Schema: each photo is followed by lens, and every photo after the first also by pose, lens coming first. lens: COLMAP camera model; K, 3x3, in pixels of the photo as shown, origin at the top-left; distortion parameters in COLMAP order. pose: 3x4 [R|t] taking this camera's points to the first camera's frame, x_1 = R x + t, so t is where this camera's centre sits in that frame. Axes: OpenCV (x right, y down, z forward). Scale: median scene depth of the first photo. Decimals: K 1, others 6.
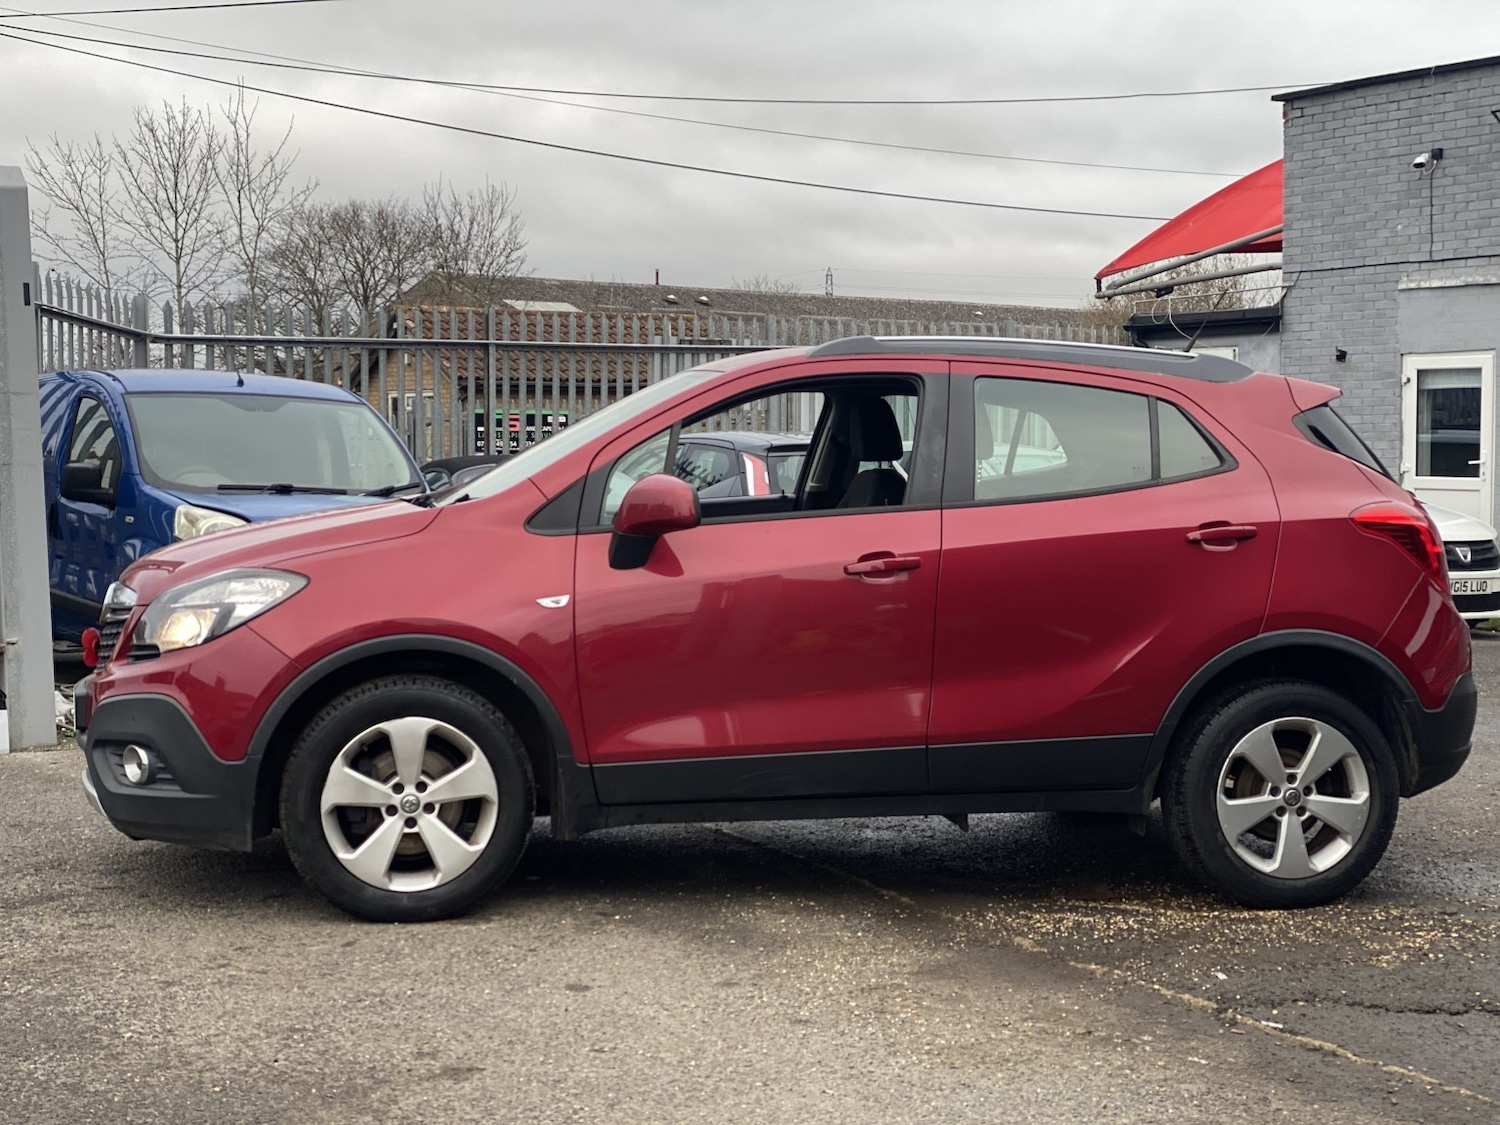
lens RADIAL K [[2236.2, 0, 752.2], [0, 2236.2, 568.2], [0, 0, 1]] dist [0.119890, 0.000000]
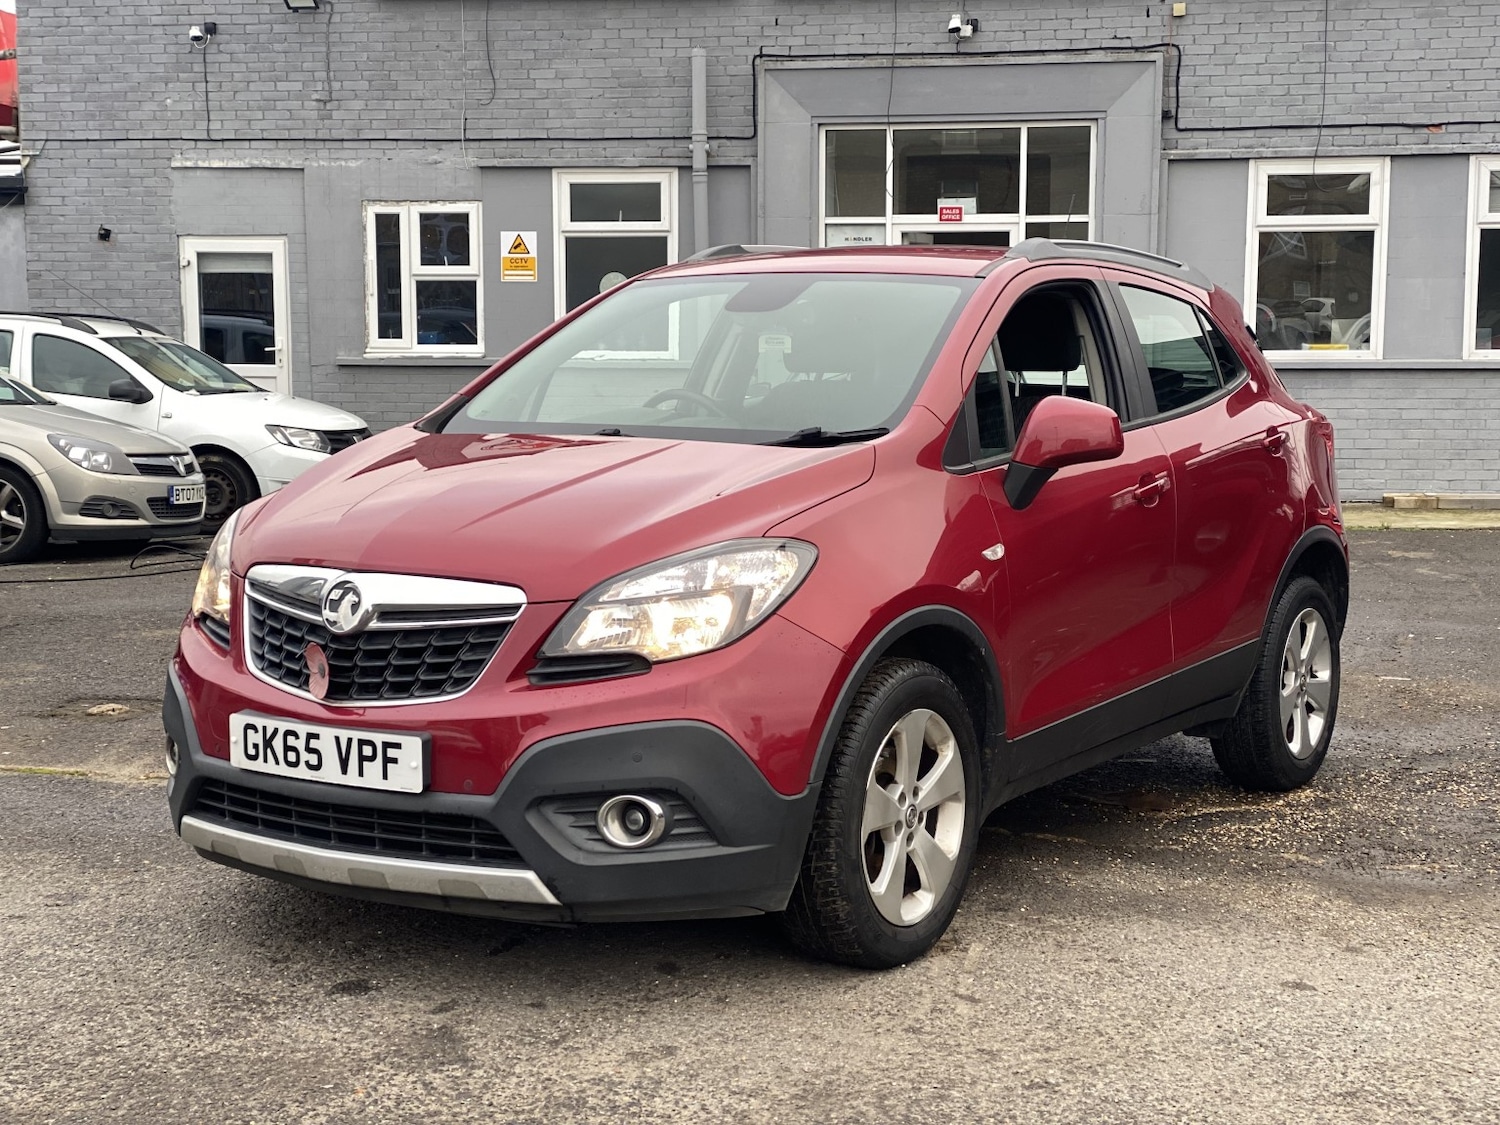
lens RADIAL K [[2236.2, 0, 759.3], [0, 2236.2, 559.4], [0, 0, 1]] dist [0.119890, 0.000000]
pose [[0.694463, -0.077748, 0.715316, -0.698490], [0.040184, 0.996784, 0.069329, -0.041274], [-0.718406, -0.019402, 0.695354, 0.443127]]
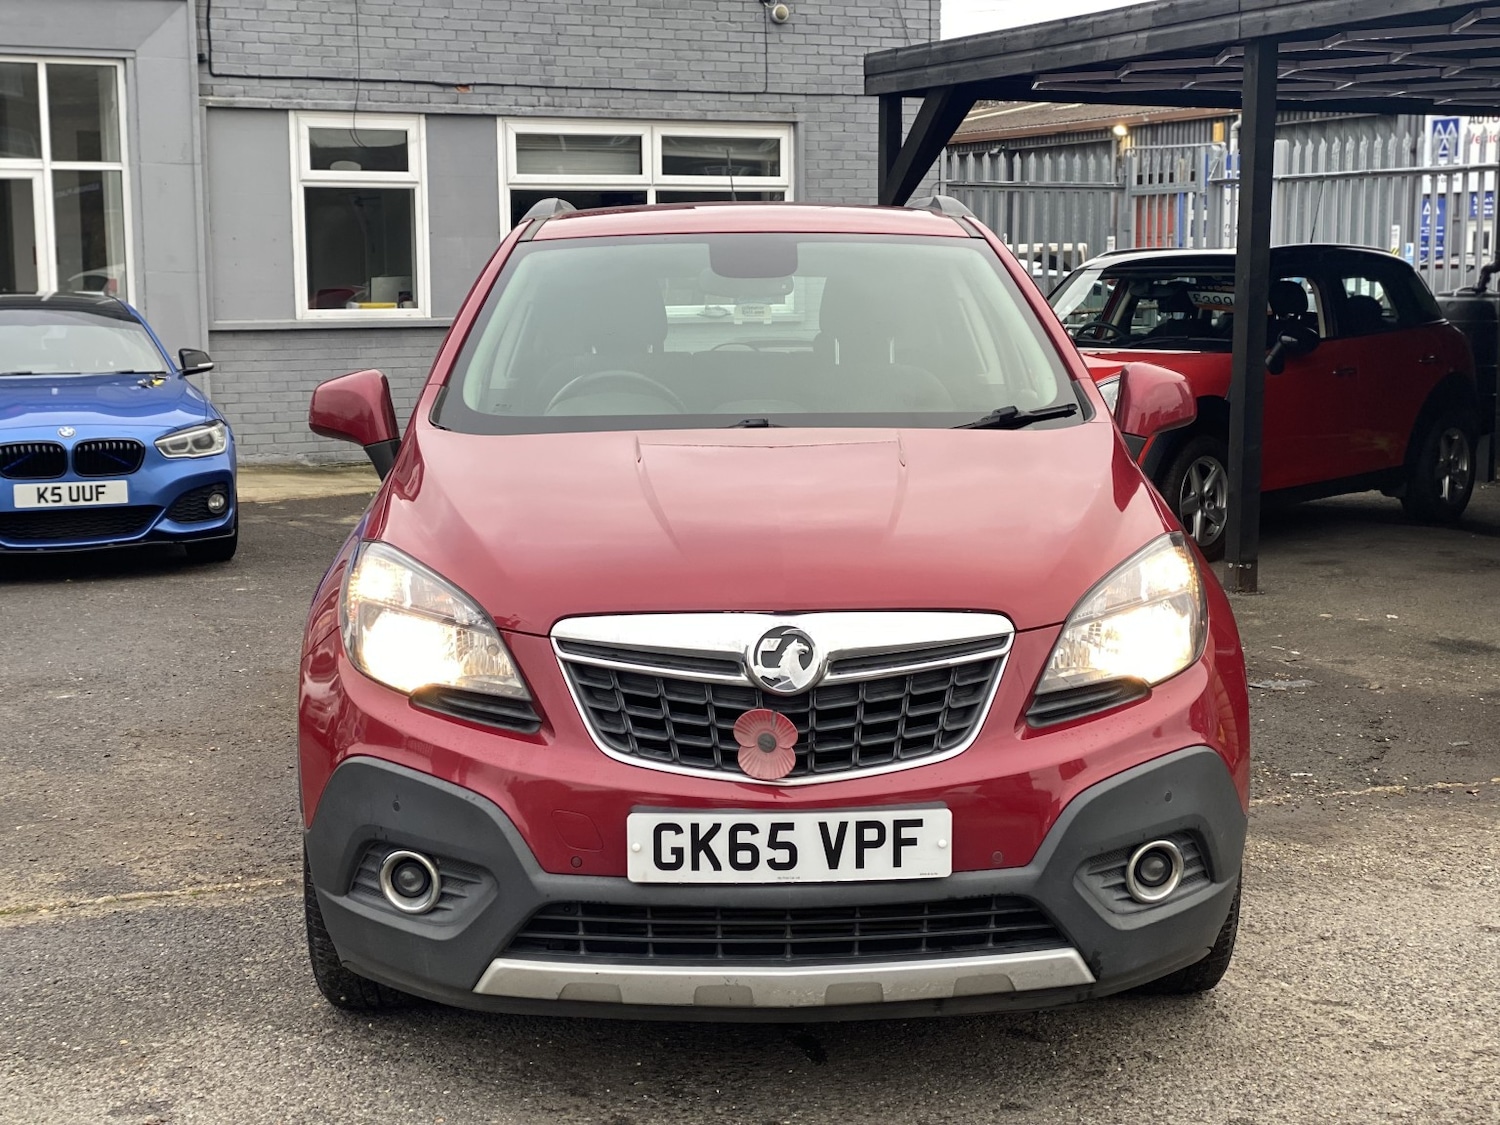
lens RADIAL K [[2236.2, 0, 750.6], [0, 2236.2, 557.3], [0, 0, 1]] dist [0.119890, 0.000000]
pose [[0.166285, -0.129307, 0.977563, -0.826031], [0.064113, 0.990685, 0.120137, -0.074871], [-0.983991, 0.042698, 0.173026, 0.930960]]
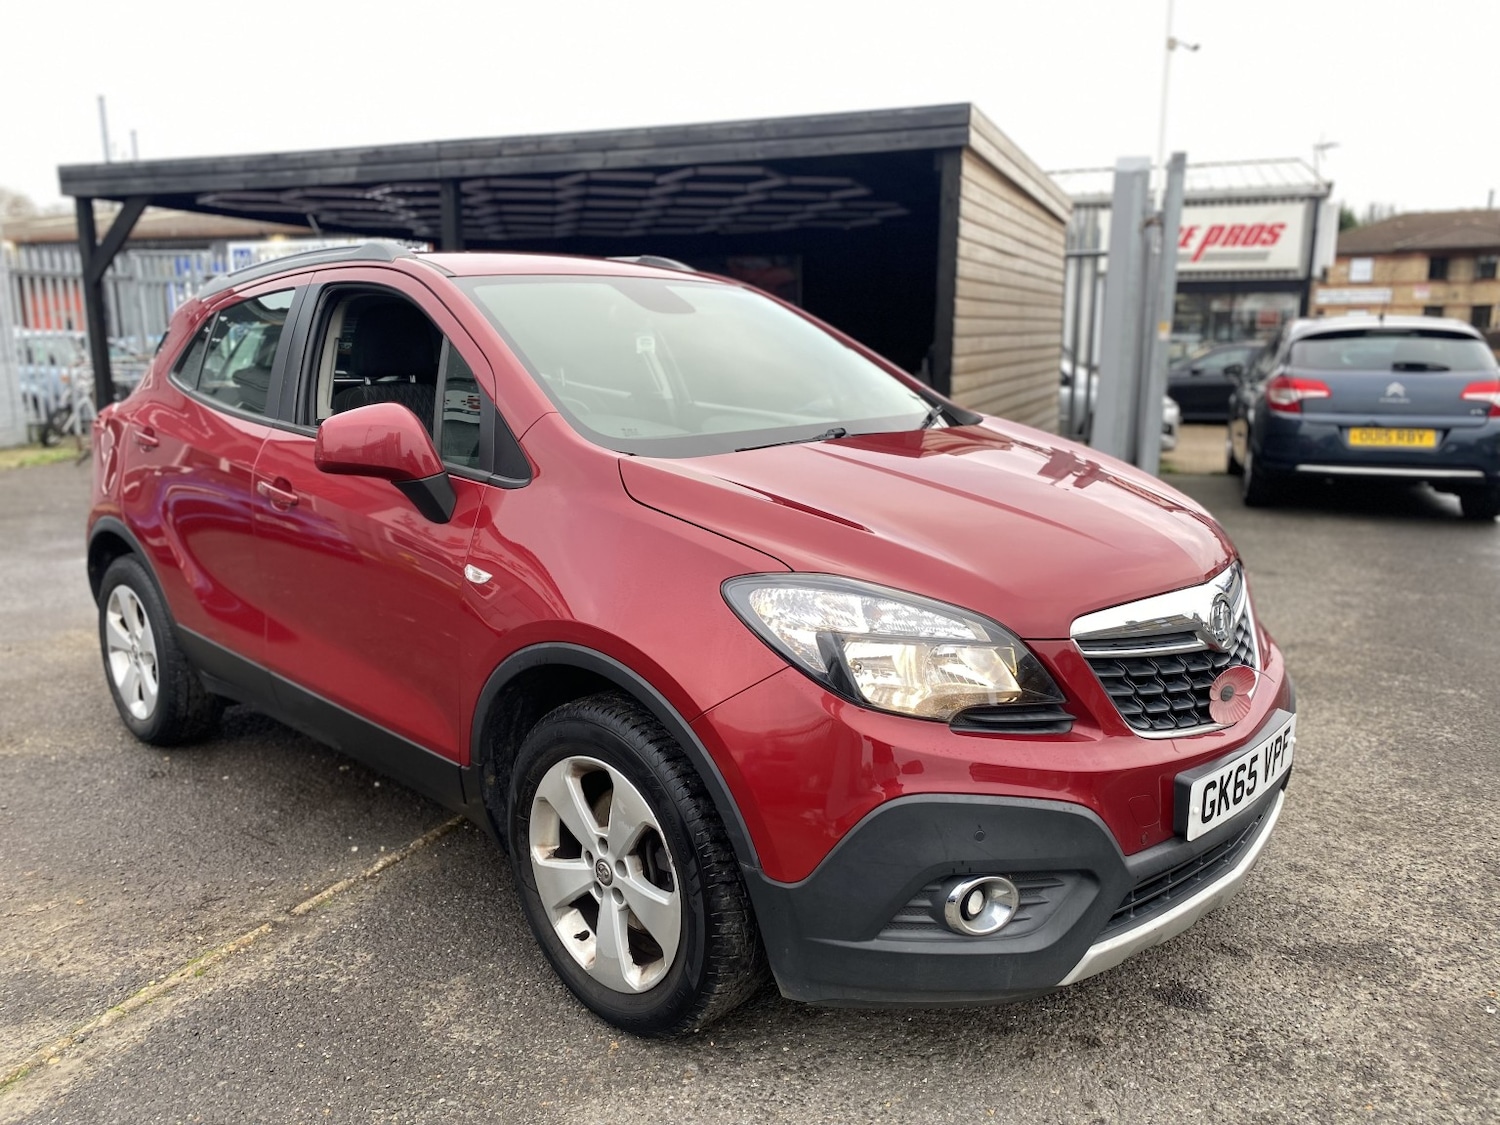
lens RADIAL K [[1146.9, 0, 752.1], [0, 1146.9, 559.2], [0, 0, 1]] dist [0.024033, -0.014255]
pose [[-0.577571, -0.157604, 0.800982, -0.478828], [0.052842, 0.971911, 0.229340, -0.085504], [-0.814628, 0.174786, -0.553019, 1.312541]]
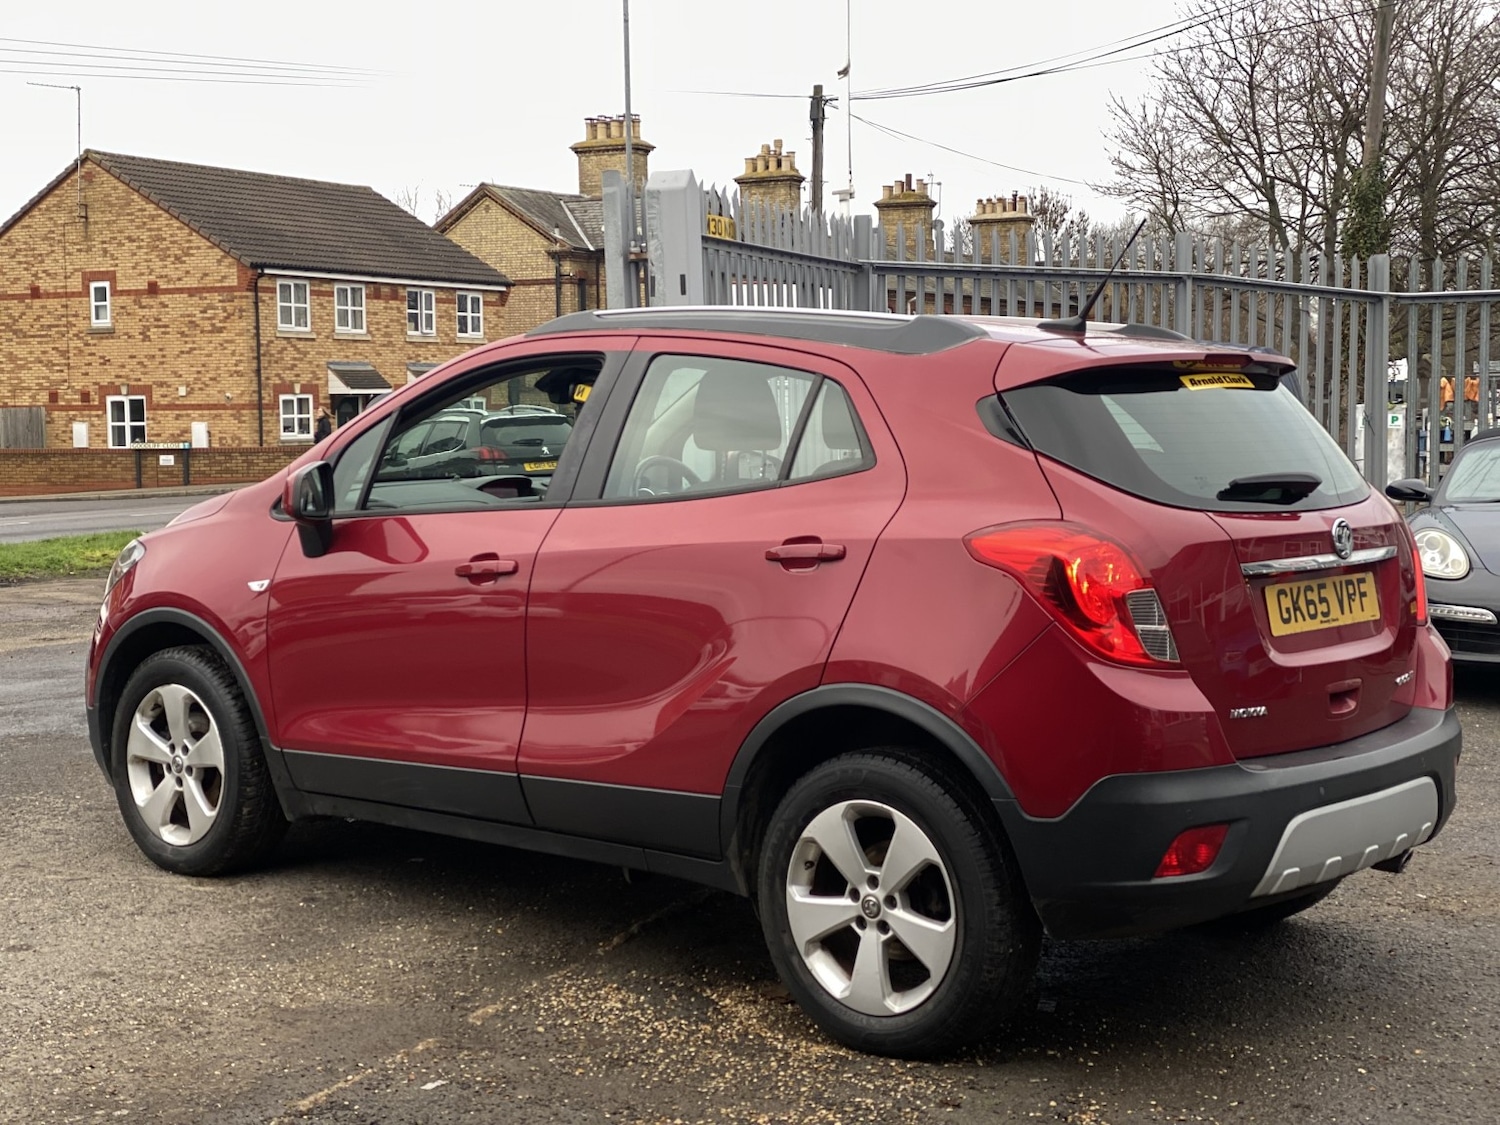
lens RADIAL K [[2236.2, 0, 739.7], [0, 2236.2, 551.4], [0, 0, 1]] dist [0.119890, 0.000000]
pose [[0.612637, 0.049541, -0.788810, 0.796261], [-0.038695, 0.998717, 0.032671, -0.039701], [0.789417, 0.010508, 0.613768, 0.502674]]
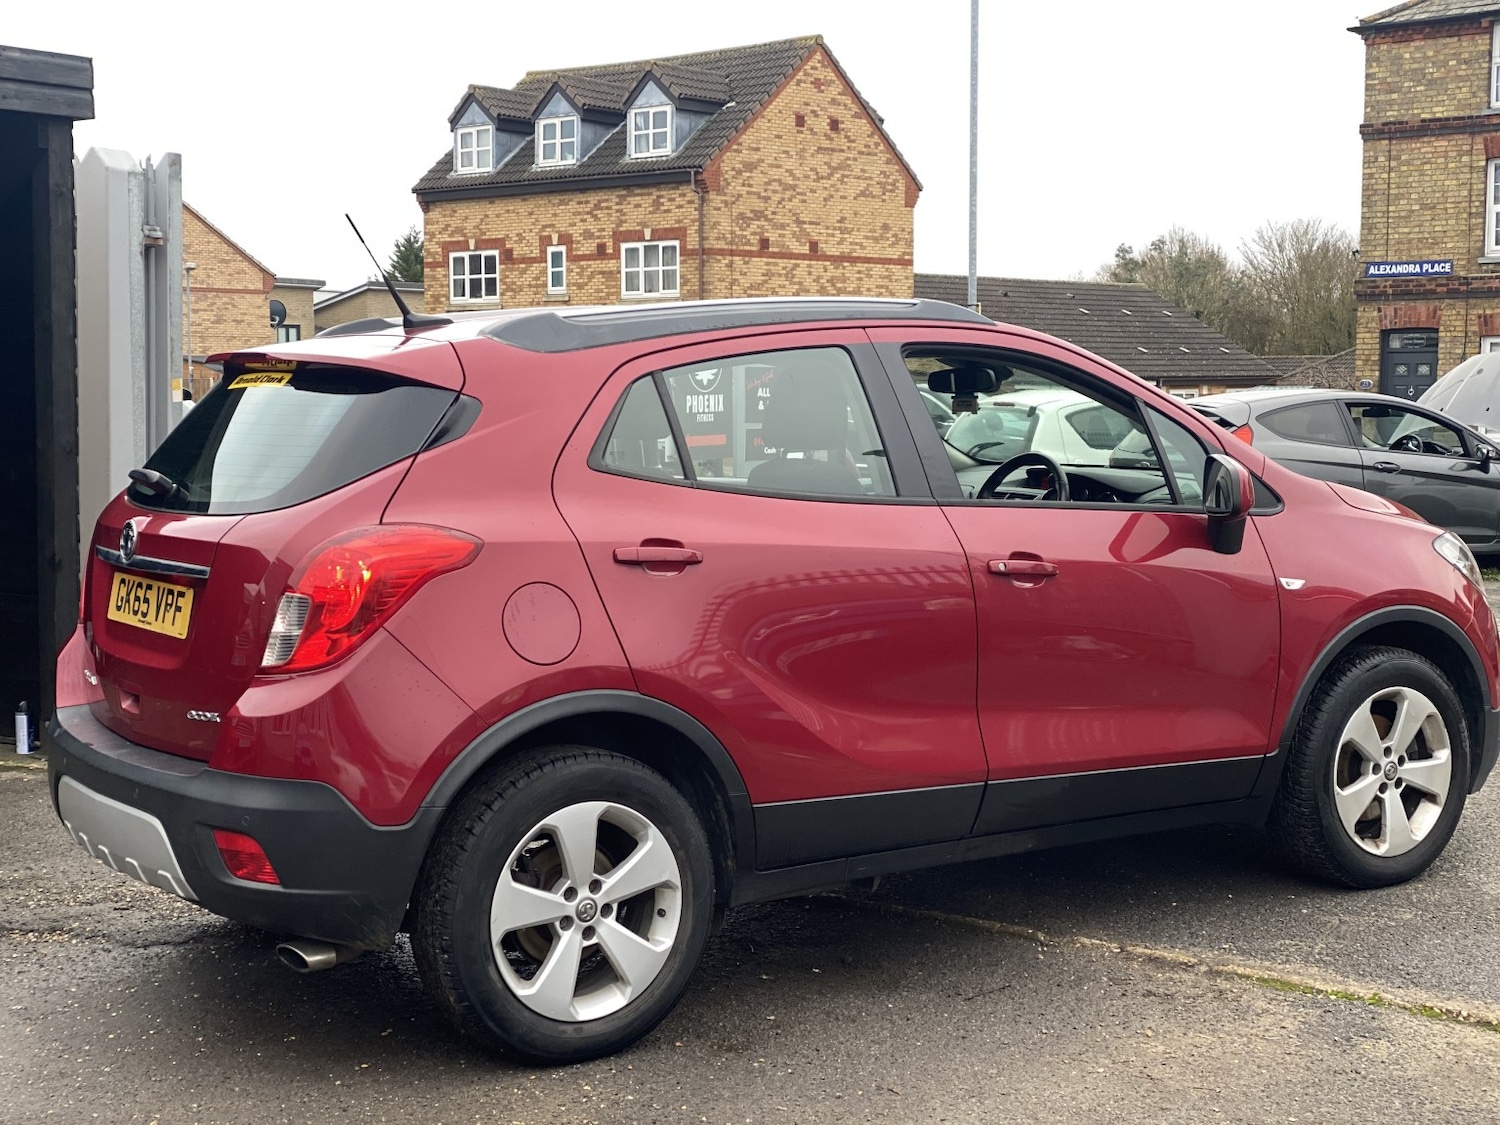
lens RADIAL K [[2236.2, 0, 761.6], [0, 2236.2, 558.3], [0, 0, 1]] dist [0.119890, 0.000000]
pose [[-0.920646, 0.035187, -0.388810, 0.416952], [-0.020359, 0.990248, 0.137822, -0.131453], [0.389868, 0.134801, -0.910951, 1.923667]]
